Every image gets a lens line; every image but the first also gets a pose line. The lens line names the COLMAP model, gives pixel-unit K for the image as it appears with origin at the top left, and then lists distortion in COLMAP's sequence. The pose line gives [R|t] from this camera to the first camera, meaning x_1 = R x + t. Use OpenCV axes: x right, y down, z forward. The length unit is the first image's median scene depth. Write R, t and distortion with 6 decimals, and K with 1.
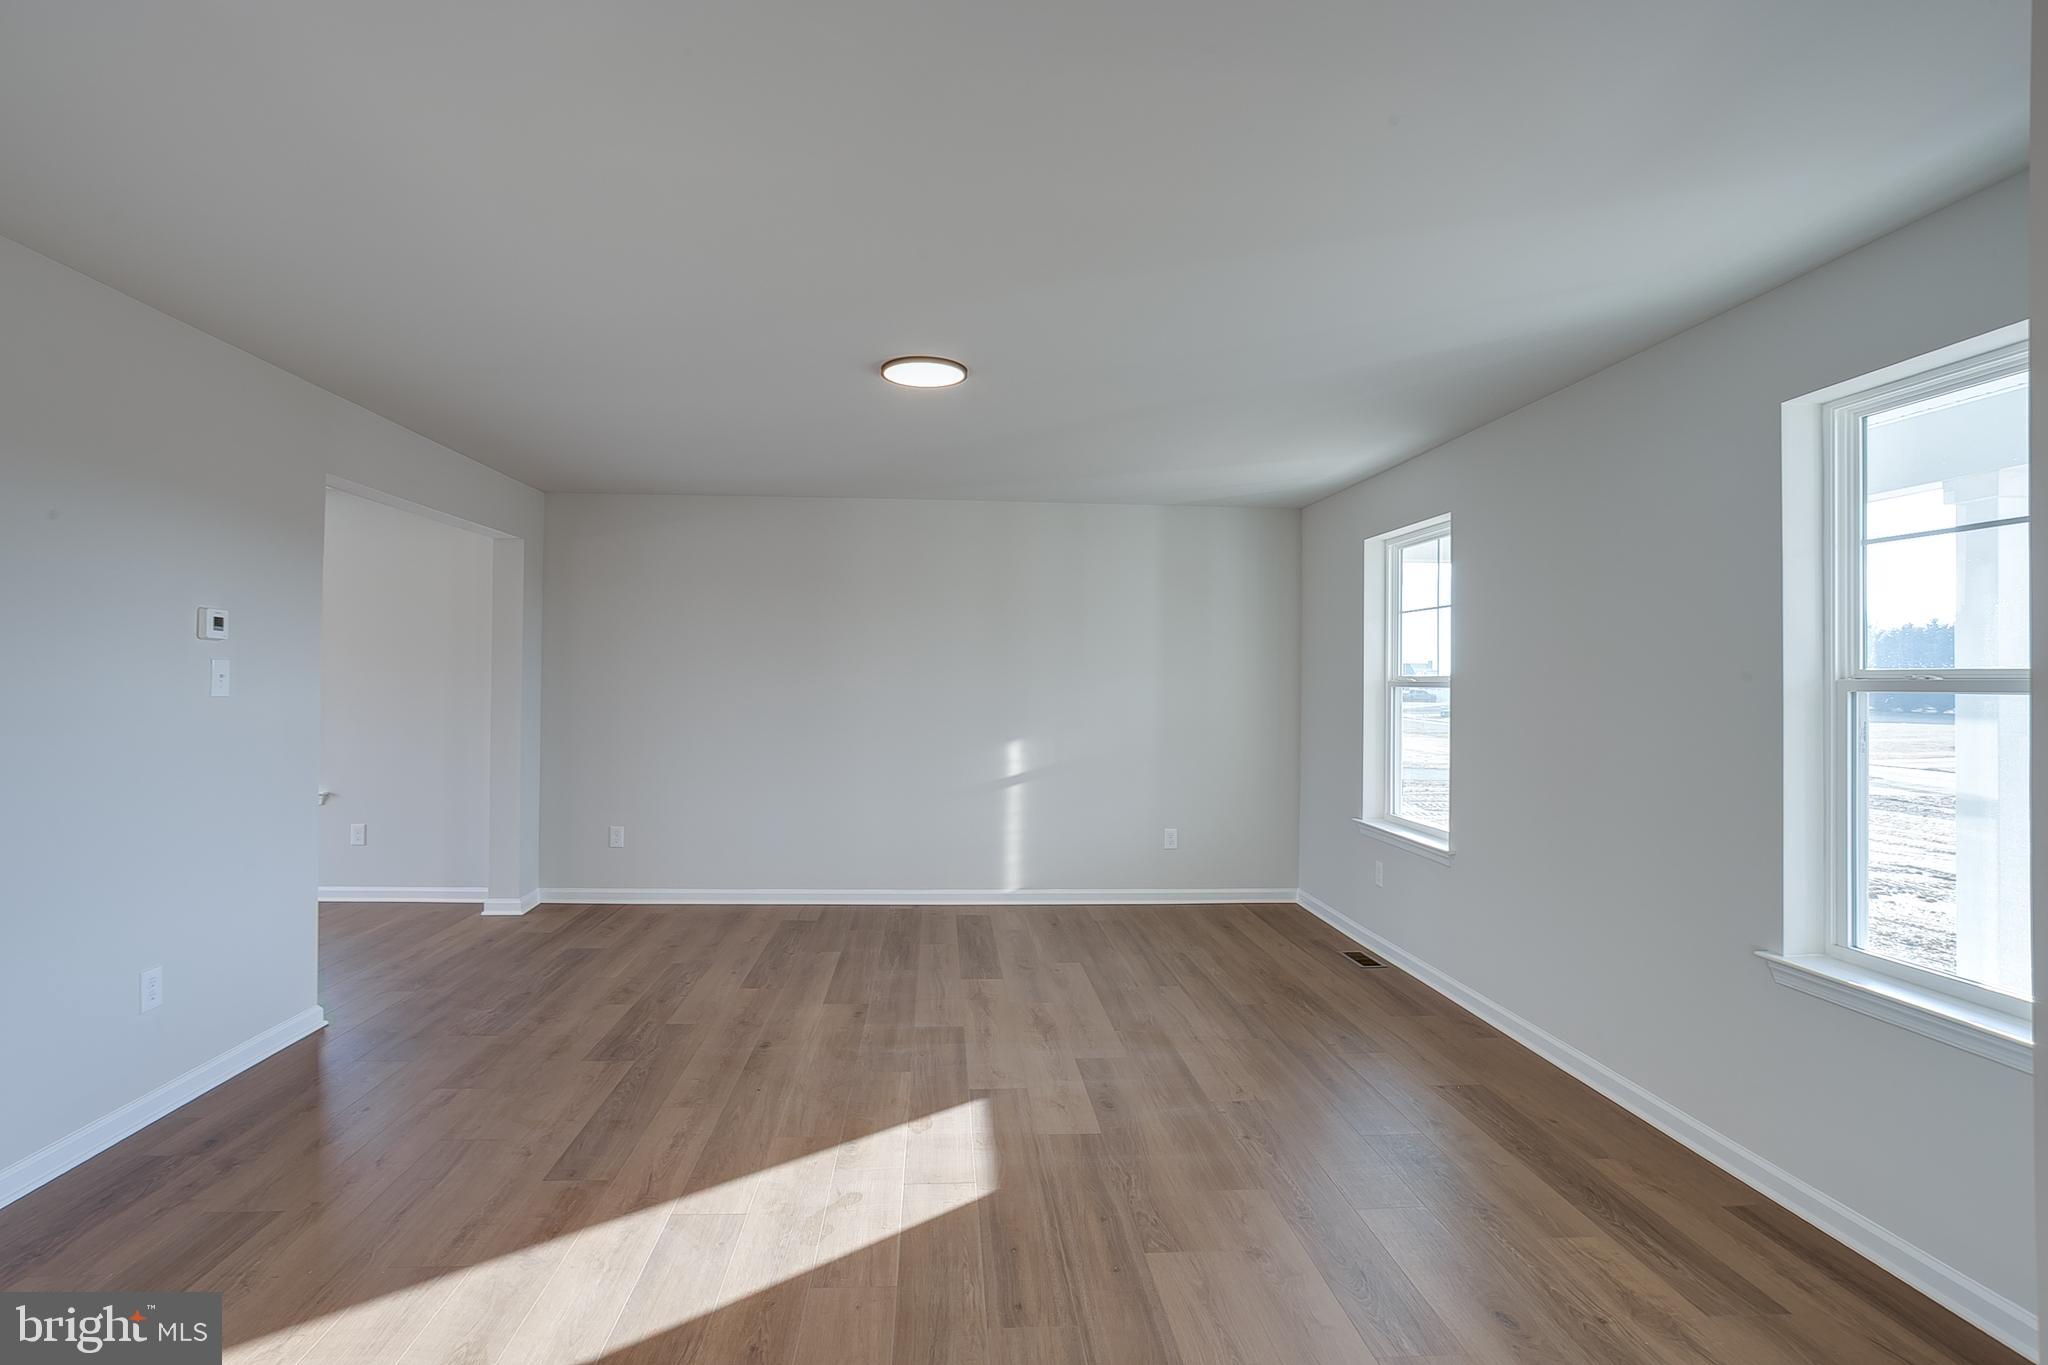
lens RADIAL K [[978.3, 0, 1014.6], [0, 978.3, 672.3], [0, 0, 1]] dist [-0.039539, 0.013397]
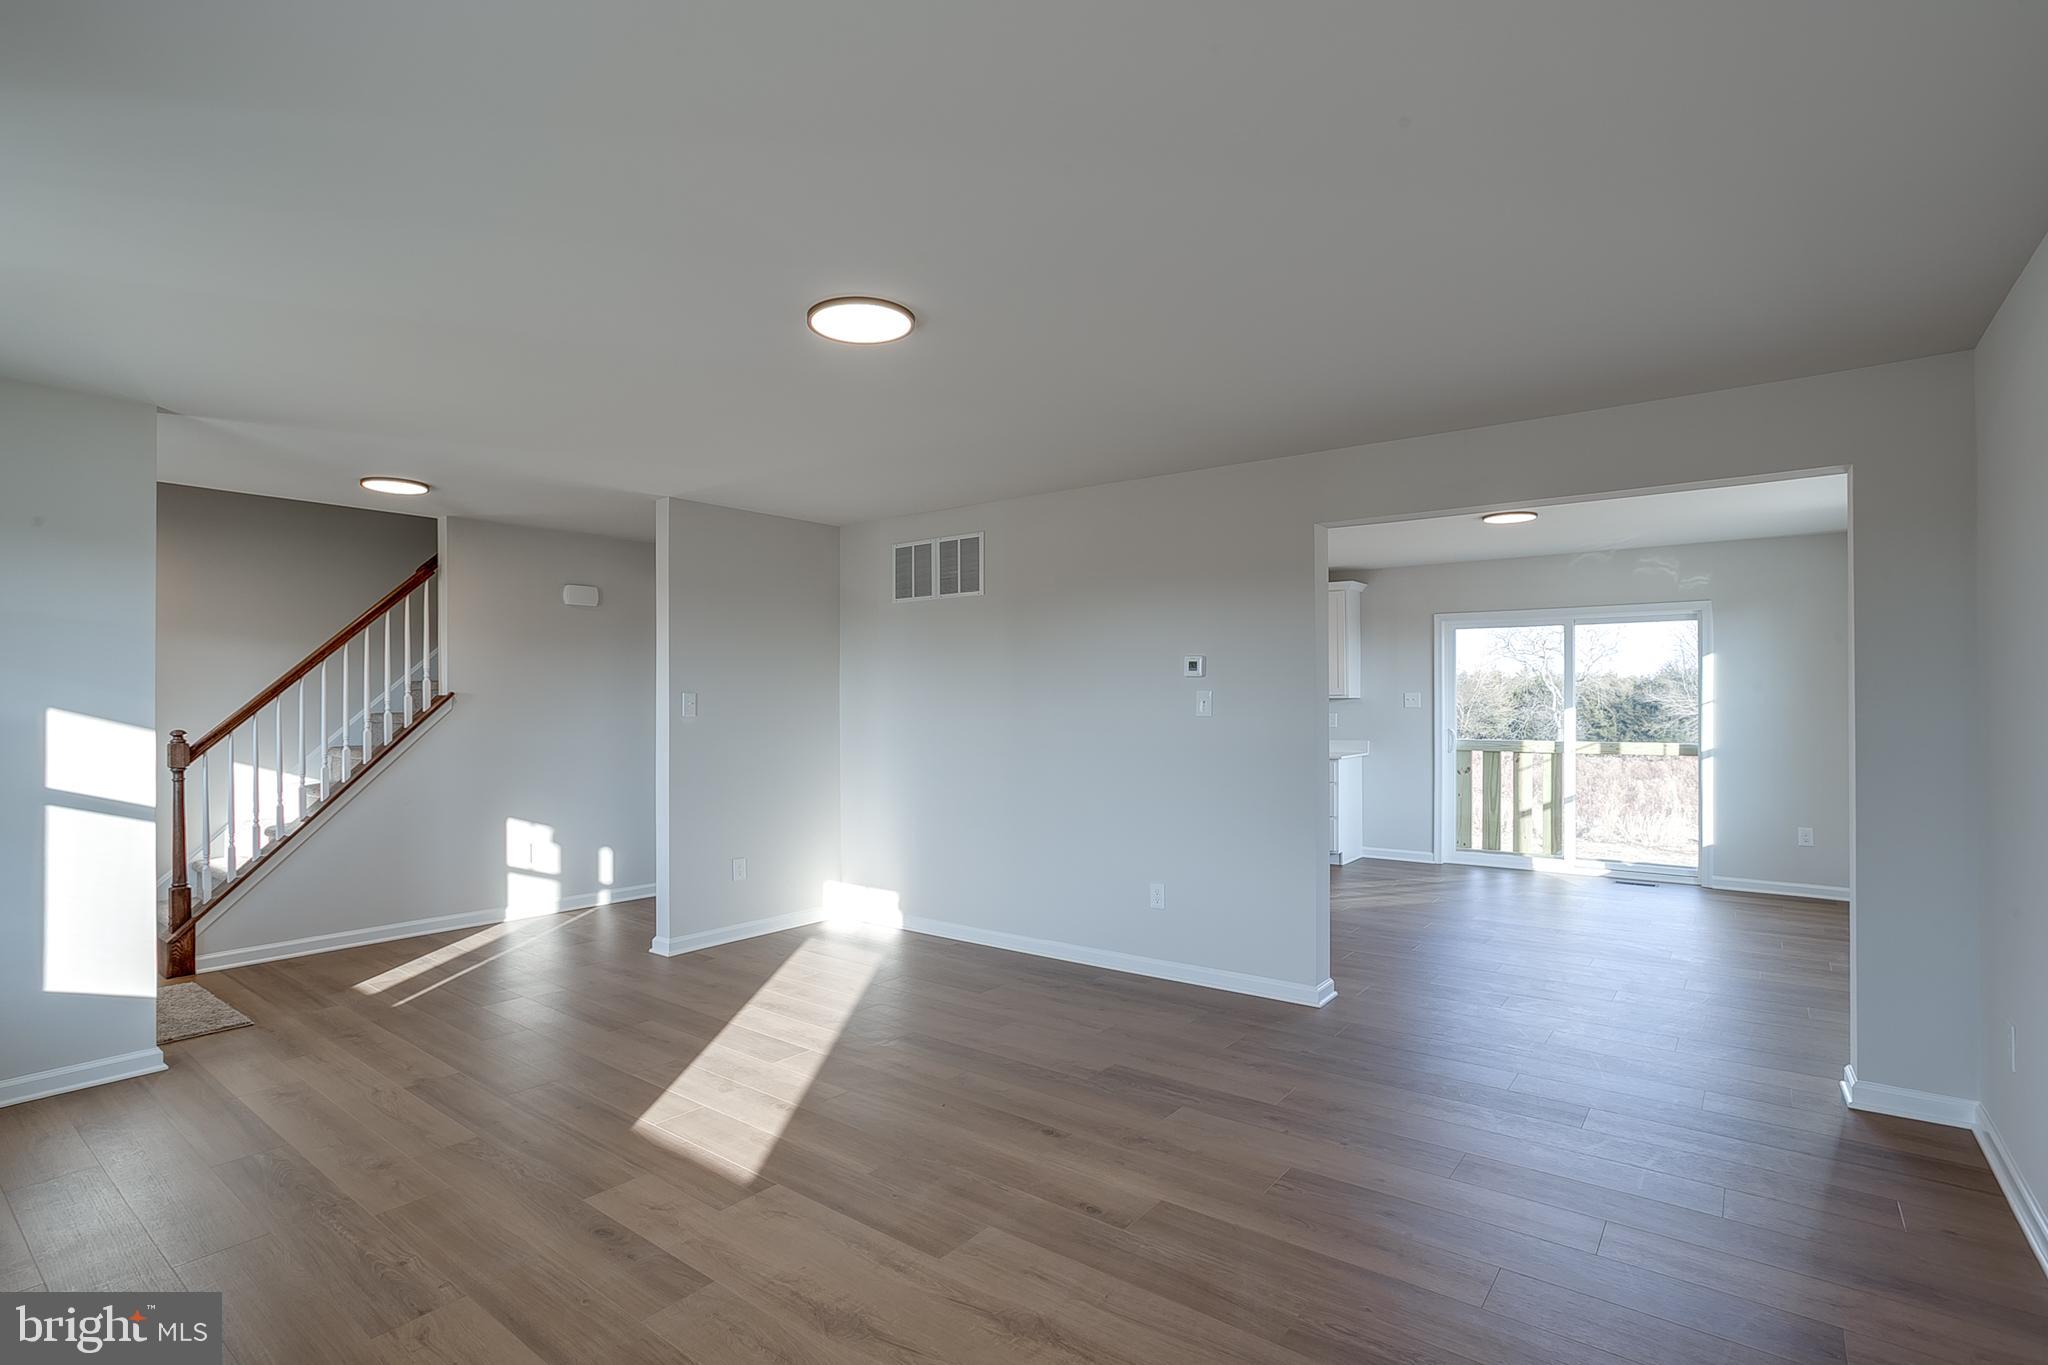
lens RADIAL K [[1014.6, 0, 1011.1], [0, 1014.6, 715.7], [0, 0, 1]] dist [-0.025063, 0.014731]
pose [[-0.680747, 0.000085, -0.732519, 0.437210], [0.003372, 0.999990, -0.003017, 0.025800], [0.732511, -0.004524, -0.680740, 1.673931]]
